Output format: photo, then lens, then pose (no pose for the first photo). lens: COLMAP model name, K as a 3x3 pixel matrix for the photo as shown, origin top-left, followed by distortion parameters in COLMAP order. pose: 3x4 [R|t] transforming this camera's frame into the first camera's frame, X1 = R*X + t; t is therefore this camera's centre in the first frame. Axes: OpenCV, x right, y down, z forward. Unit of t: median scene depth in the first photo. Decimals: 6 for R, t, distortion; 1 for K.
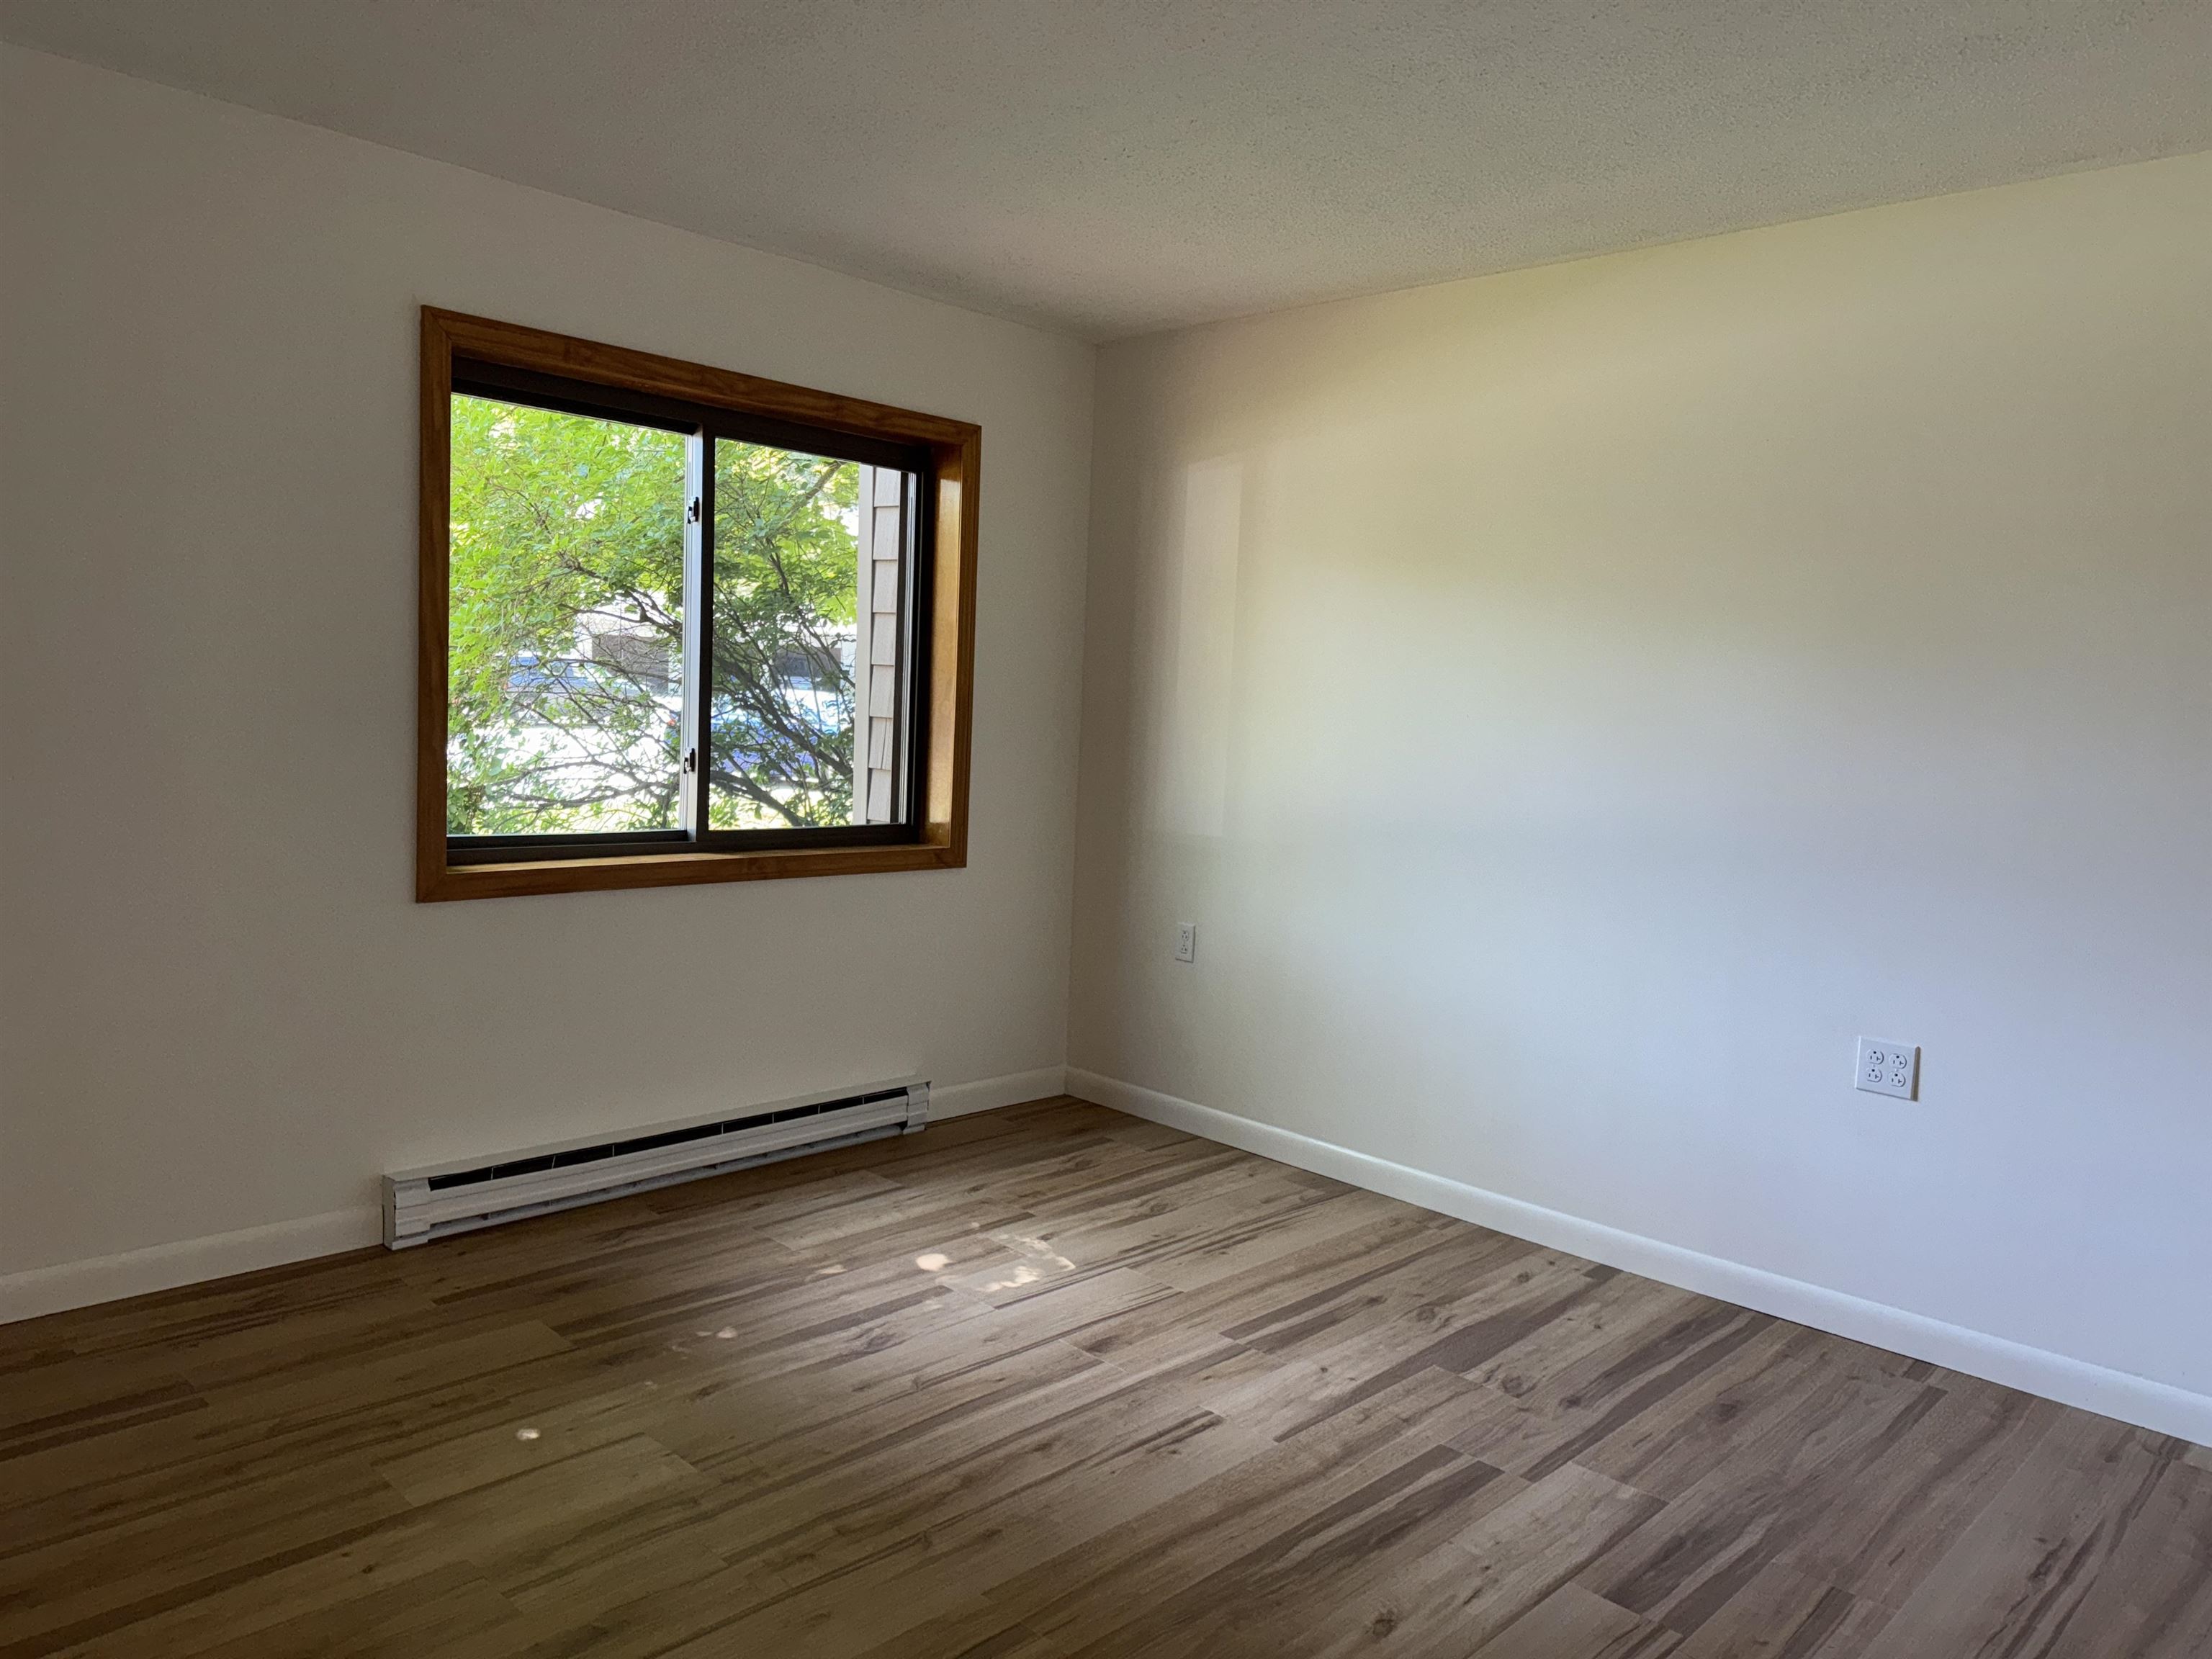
lens RADIAL K [[1530.5, 0, 1106.0], [0, 1530.5, 829.5], [0, 0, 1]] dist [0.086271, -0.141850]
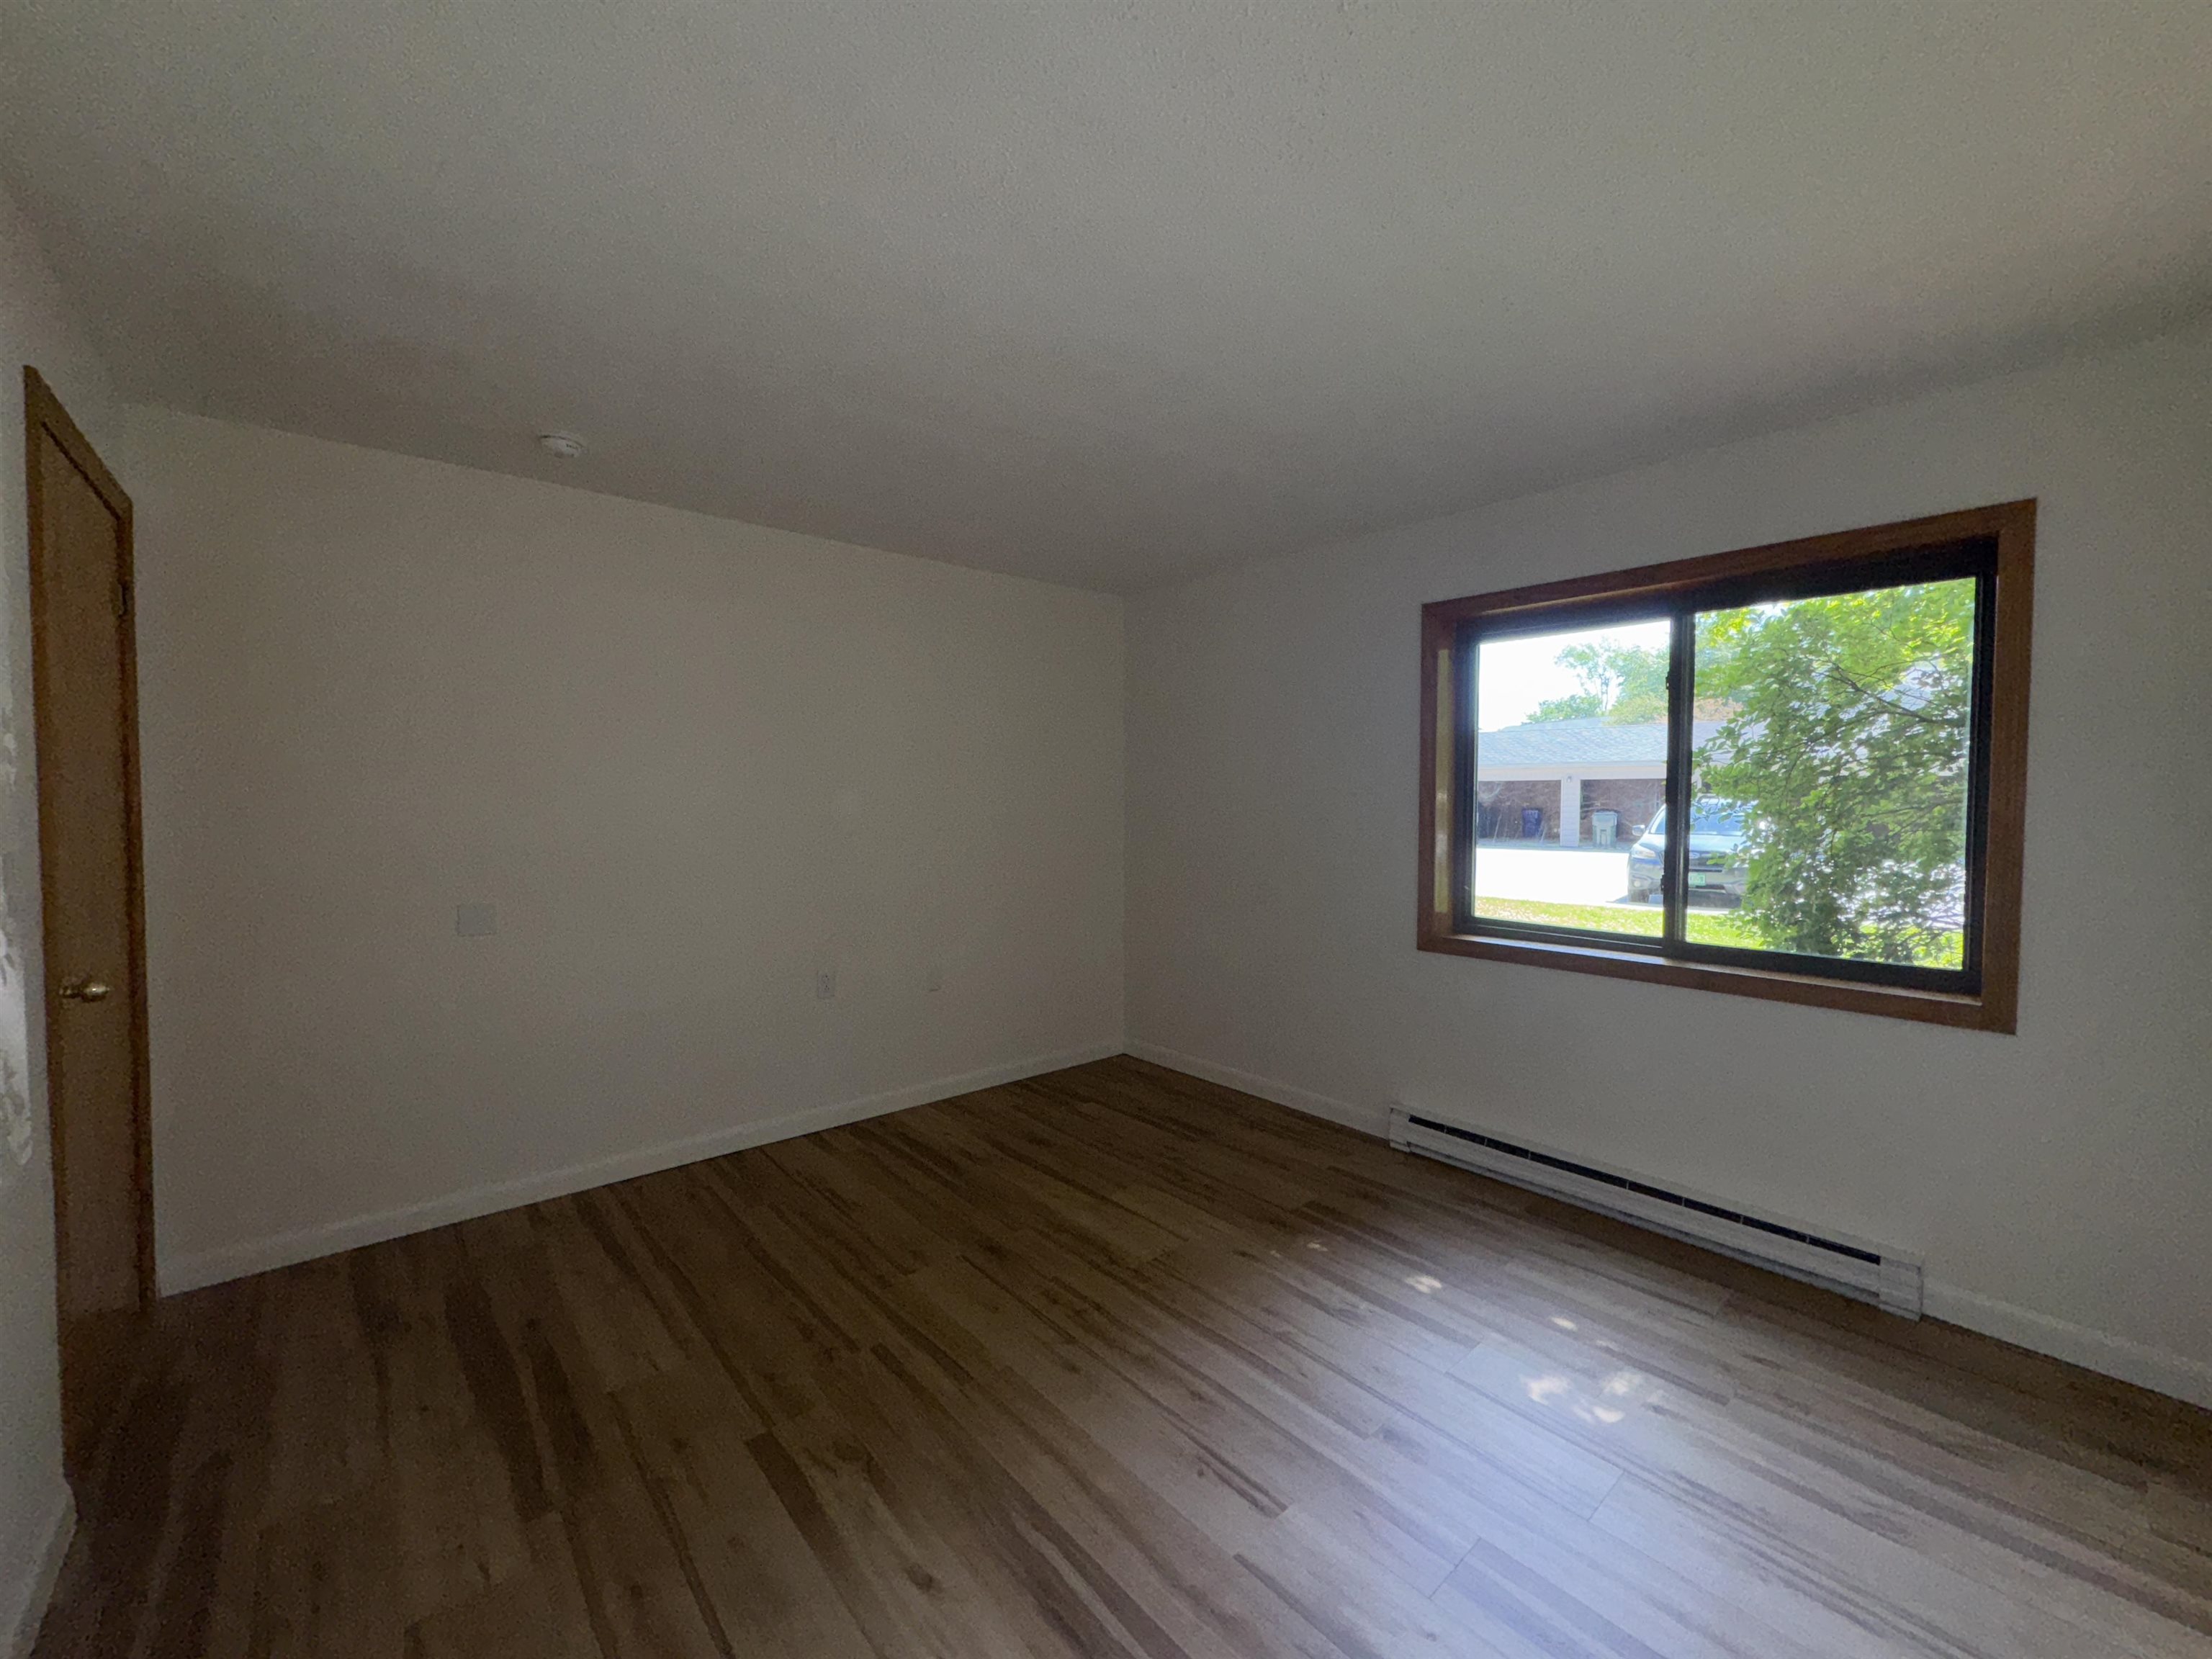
lens RADIAL K [[872.1, 0, 1106.0], [0, 872.1, 829.5], [0, 0, 1]] dist [0.000665, 0.000323]
pose [[-0.072367, -0.009127, -0.997336, 0.557493], [-0.095374, 0.995439, -0.002189, -0.051071], [0.992807, 0.094962, -0.072908, 0.745240]]
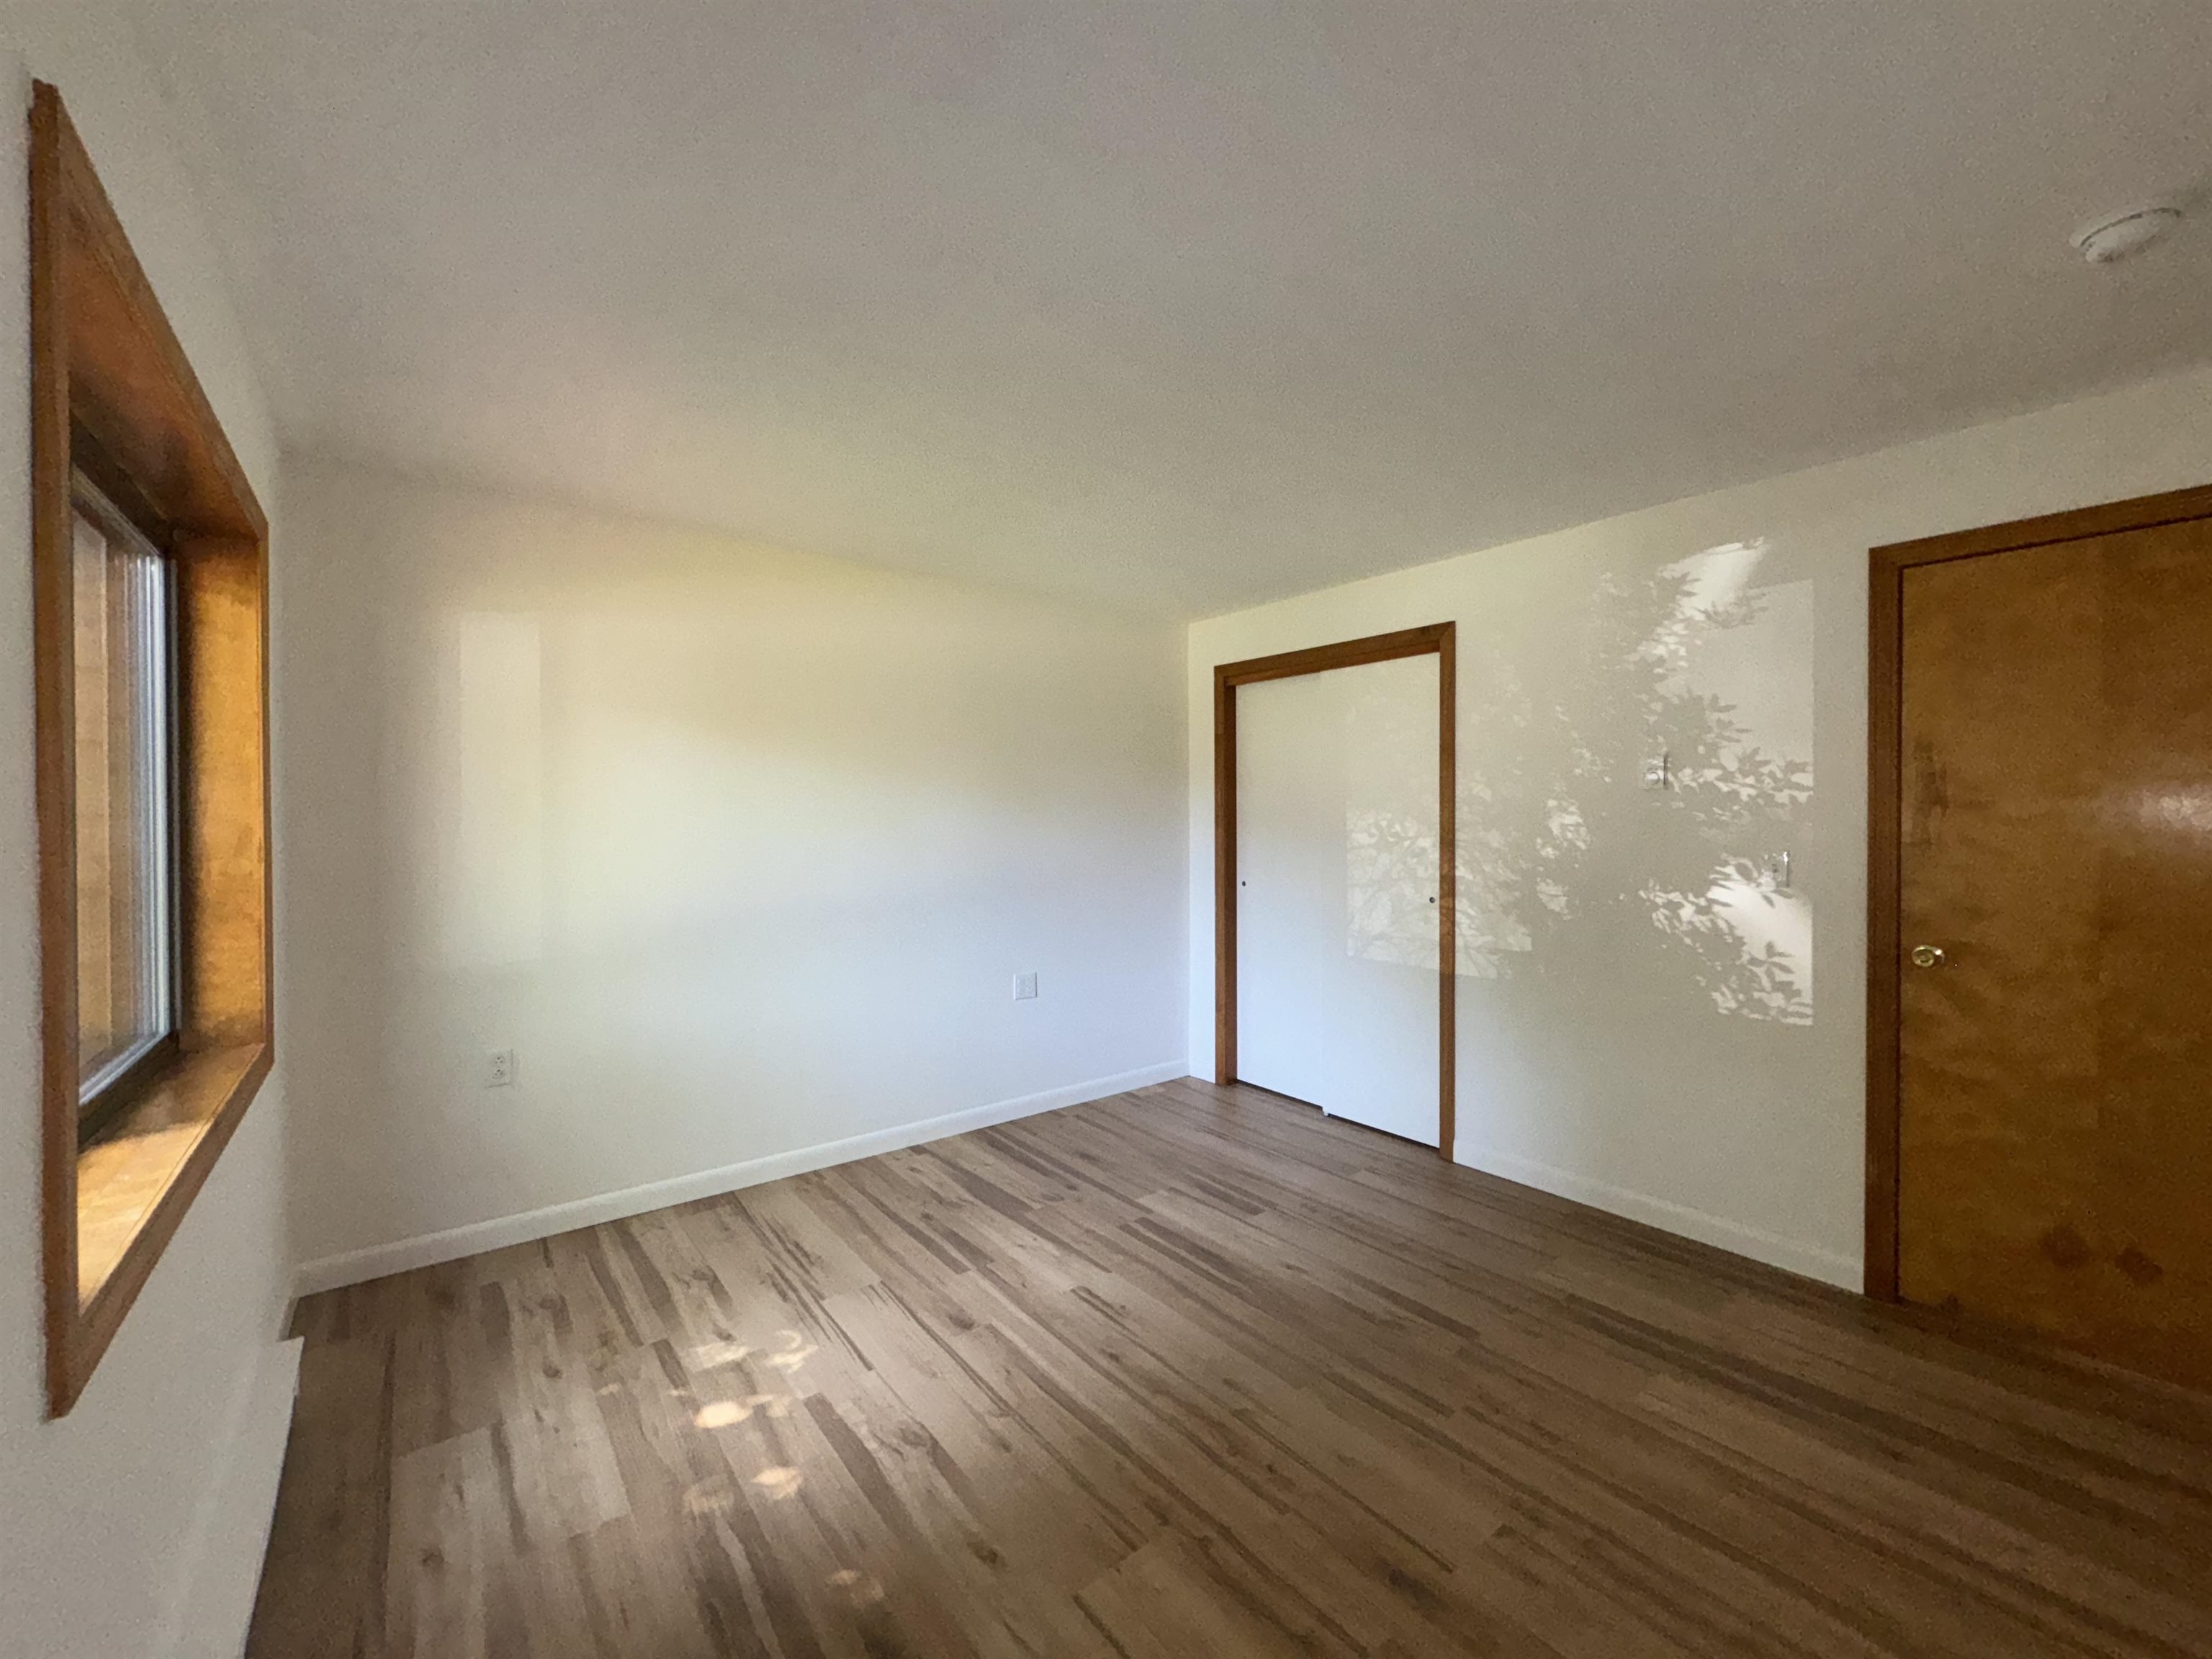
lens RADIAL K [[893.1, 0, 1088.6], [0, 893.1, 820.9], [0, 0, 1]] dist [0.020266, -0.010463]
pose [[0.138913, -0.047803, 0.989150, -0.677375], [0.099247, 0.994478, 0.034122, -0.102857], [-0.985319, 0.093430, 0.142891, 0.684721]]
